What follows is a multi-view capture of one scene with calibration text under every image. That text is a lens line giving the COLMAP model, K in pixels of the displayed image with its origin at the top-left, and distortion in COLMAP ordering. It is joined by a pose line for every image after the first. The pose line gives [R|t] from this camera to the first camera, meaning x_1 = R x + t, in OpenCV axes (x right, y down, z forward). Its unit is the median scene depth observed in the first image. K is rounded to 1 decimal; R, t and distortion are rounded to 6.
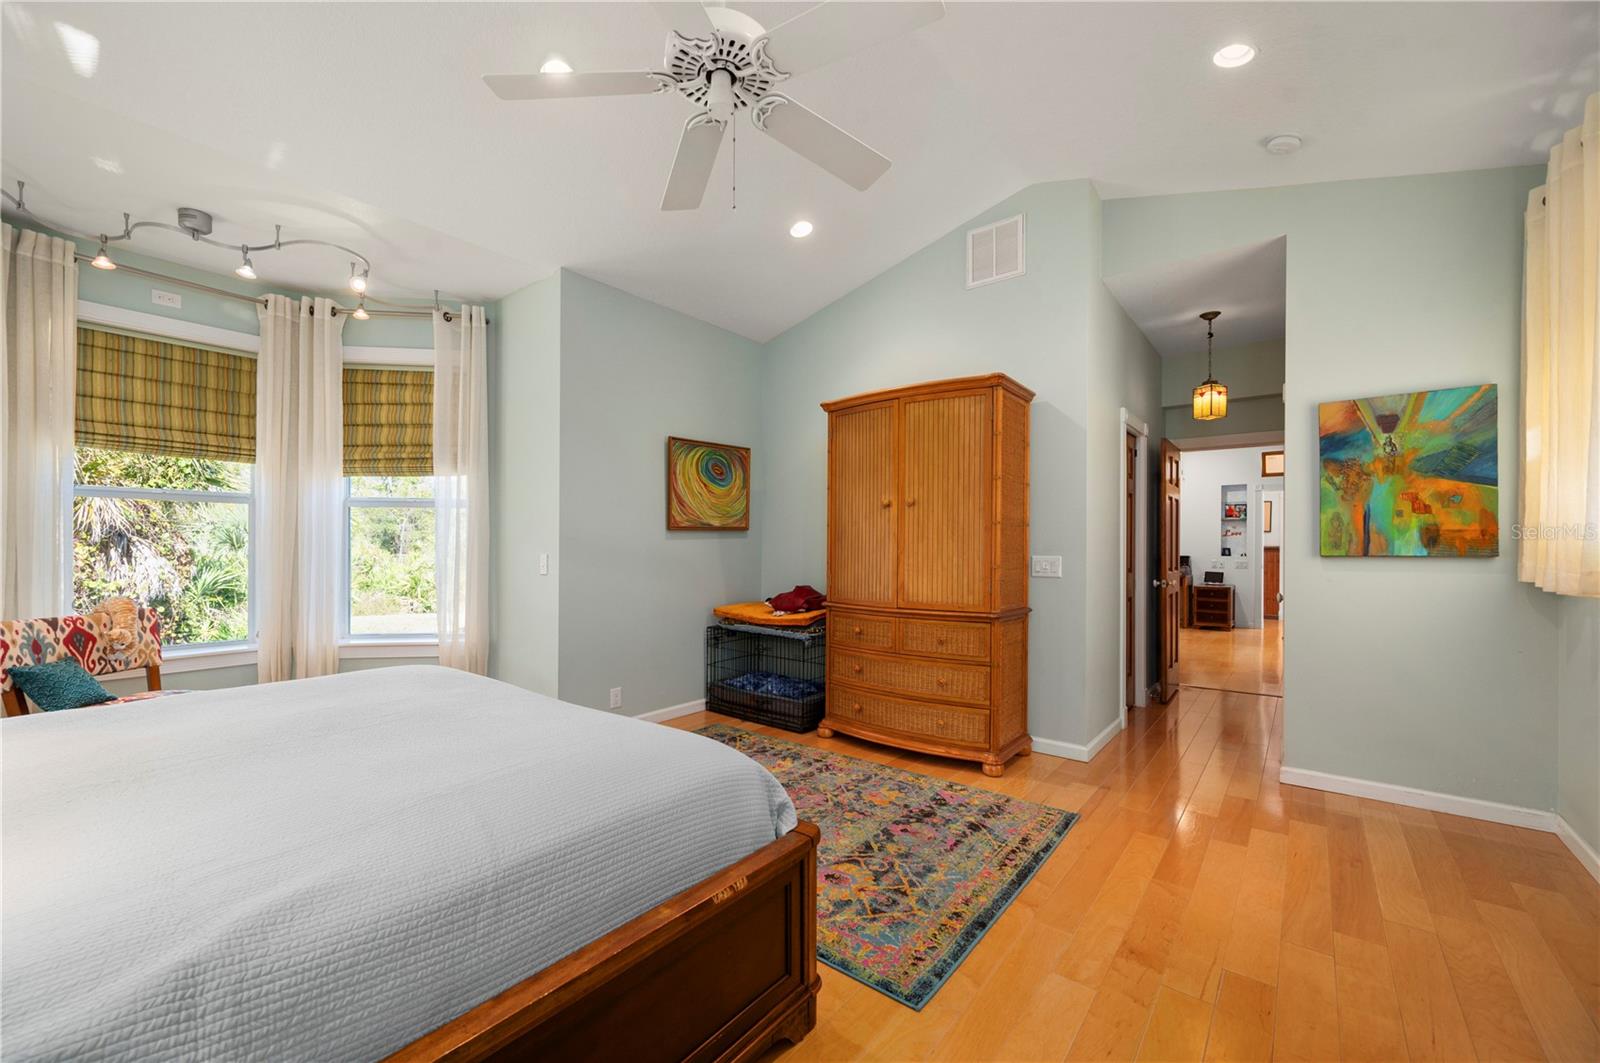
lens RADIAL K [[637.1, 0, 791.4], [0, 637.1, 540.5], [0, 0, 1]] dist [0.000980, 0.000502]
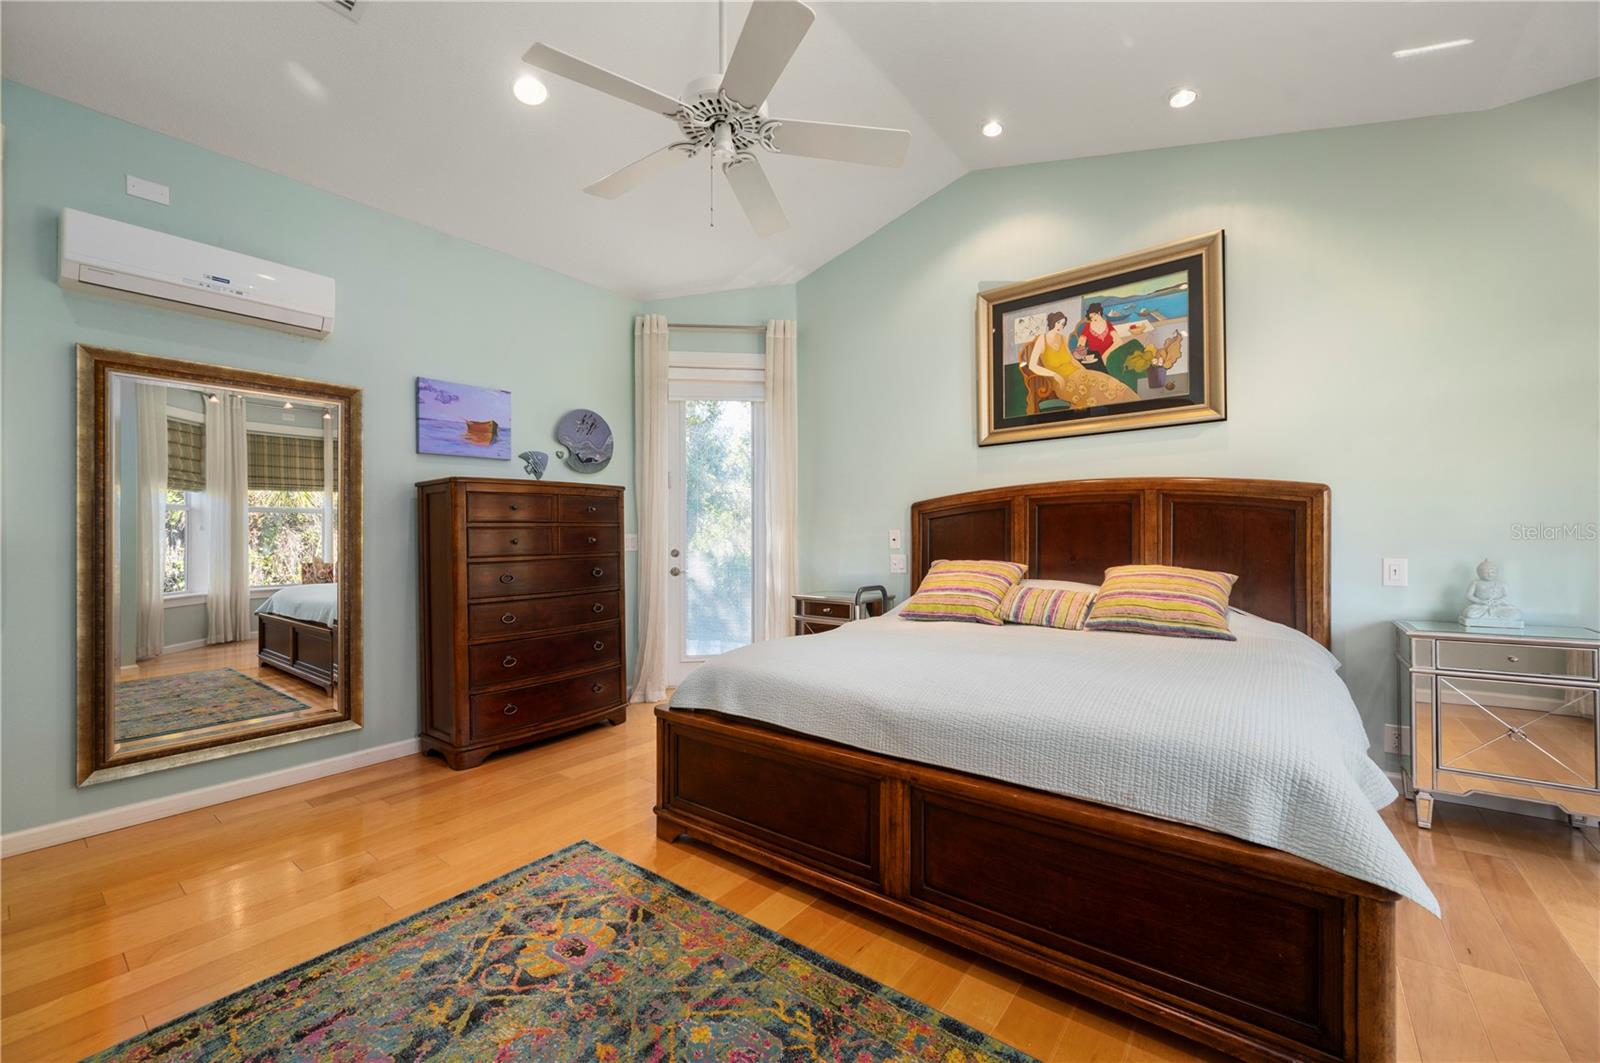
lens RADIAL K [[637.1, 0, 794.9], [0, 637.1, 531.6], [0, 0, 1]] dist [0.000980, 0.000502]
pose [[-0.999809, 0.007189, -0.018195, -0.141811], [0.007506, 0.999820, -0.017404, 0.036064], [0.018067, -0.017537, -0.999683, 1.356615]]
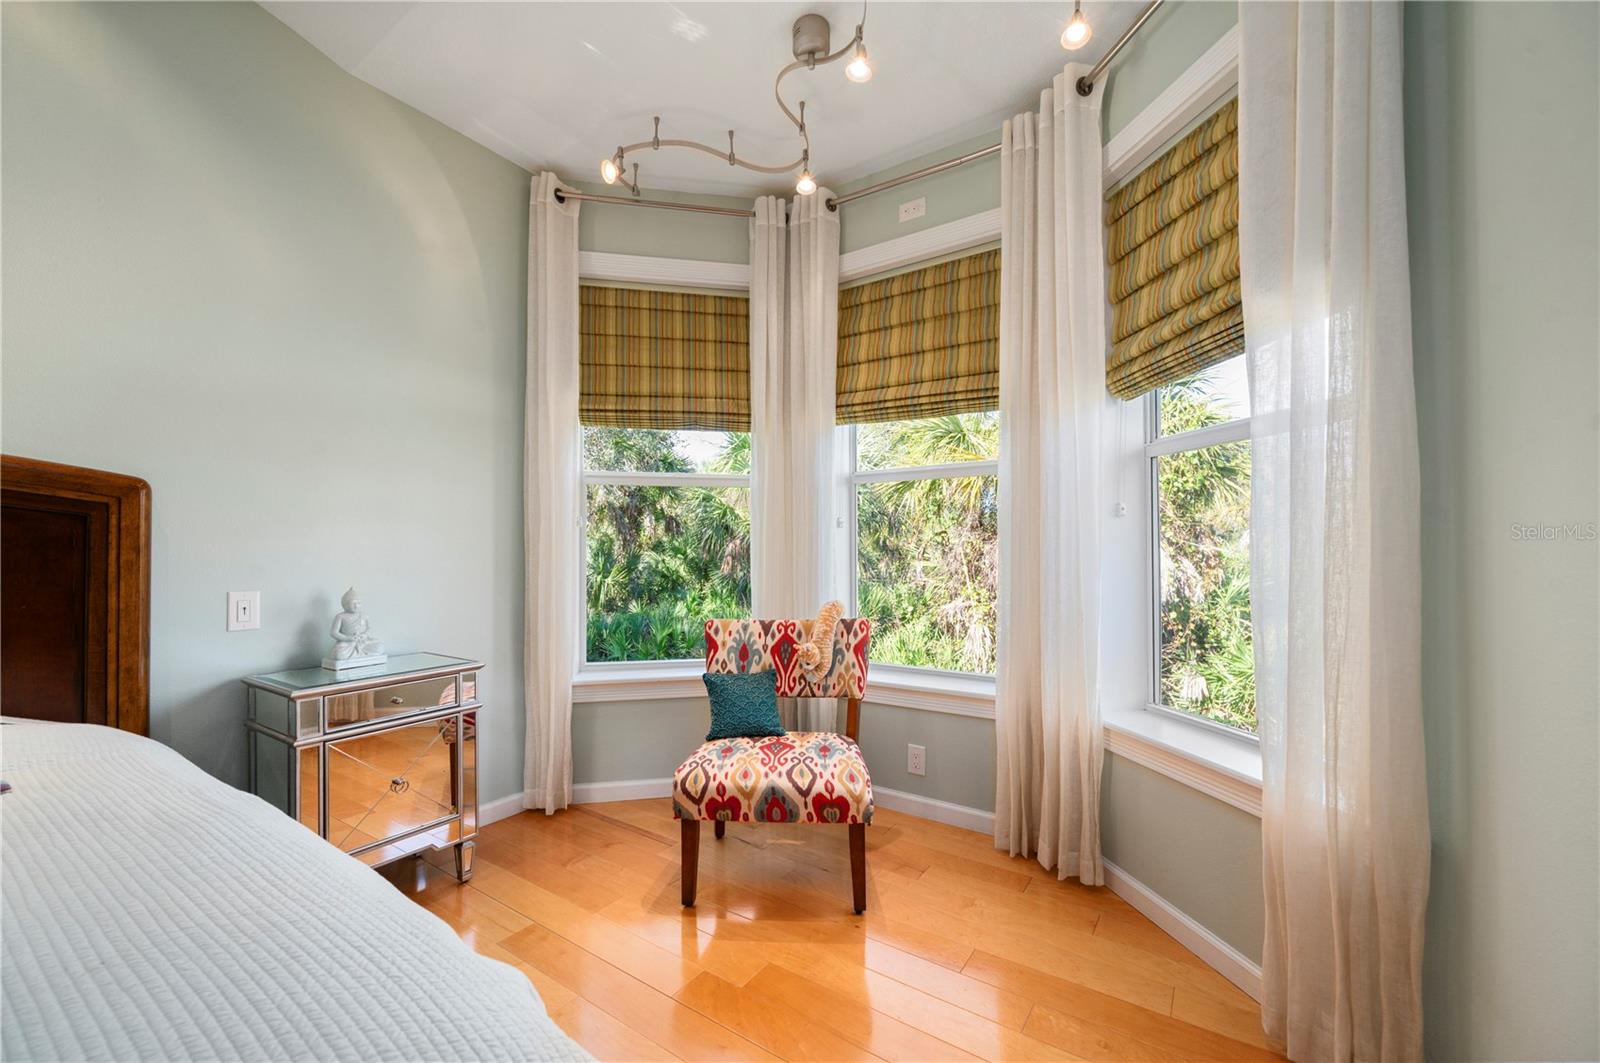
lens RADIAL K [[637.1, 0, 804.9], [0, 637.1, 548.3], [0, 0, 1]] dist [0.000980, 0.000502]
pose [[0.088340, -0.010461, -0.996035, -0.299766], [0.012318, 0.999880, -0.009409, 0.032825], [0.996014, -0.011438, 0.088458, 0.982376]]
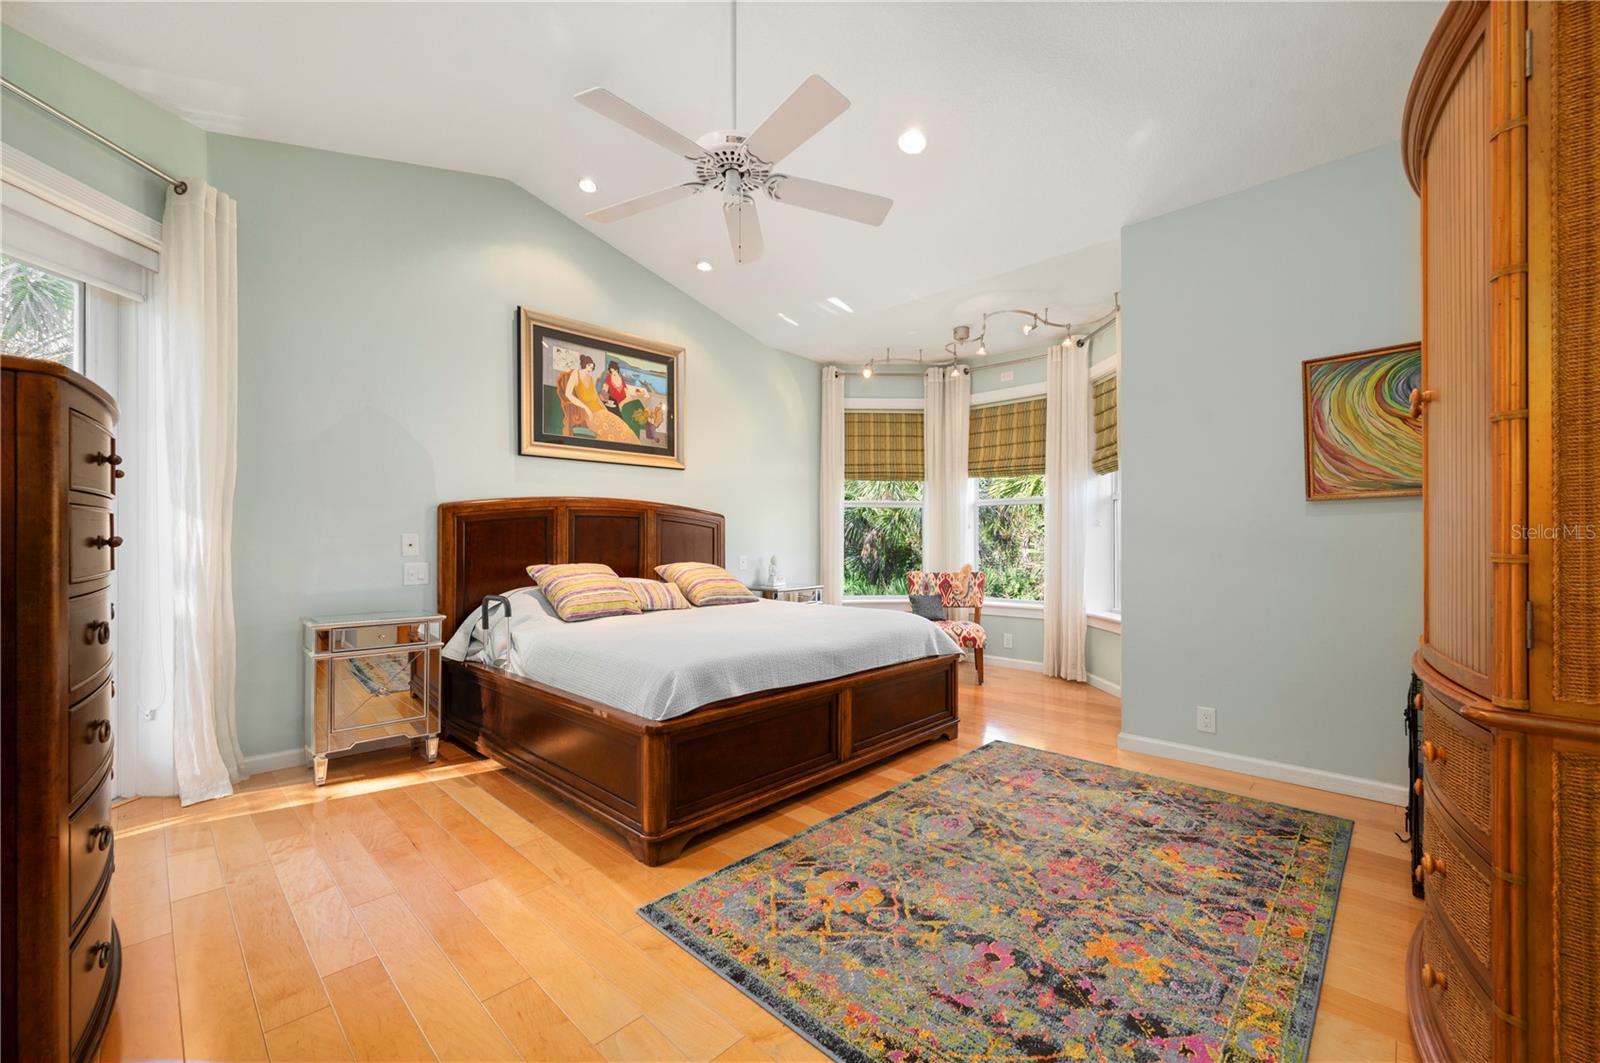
lens RADIAL K [[637.1, 0, 813.2], [0, 637.1, 540.0], [0, 0, 1]] dist [0.000980, 0.000502]
pose [[-0.071973, -0.005842, -0.997389, 0.742922], [0.007974, 0.999948, -0.006433, 0.035008], [0.997375, -0.008417, -0.071922, 0.778848]]
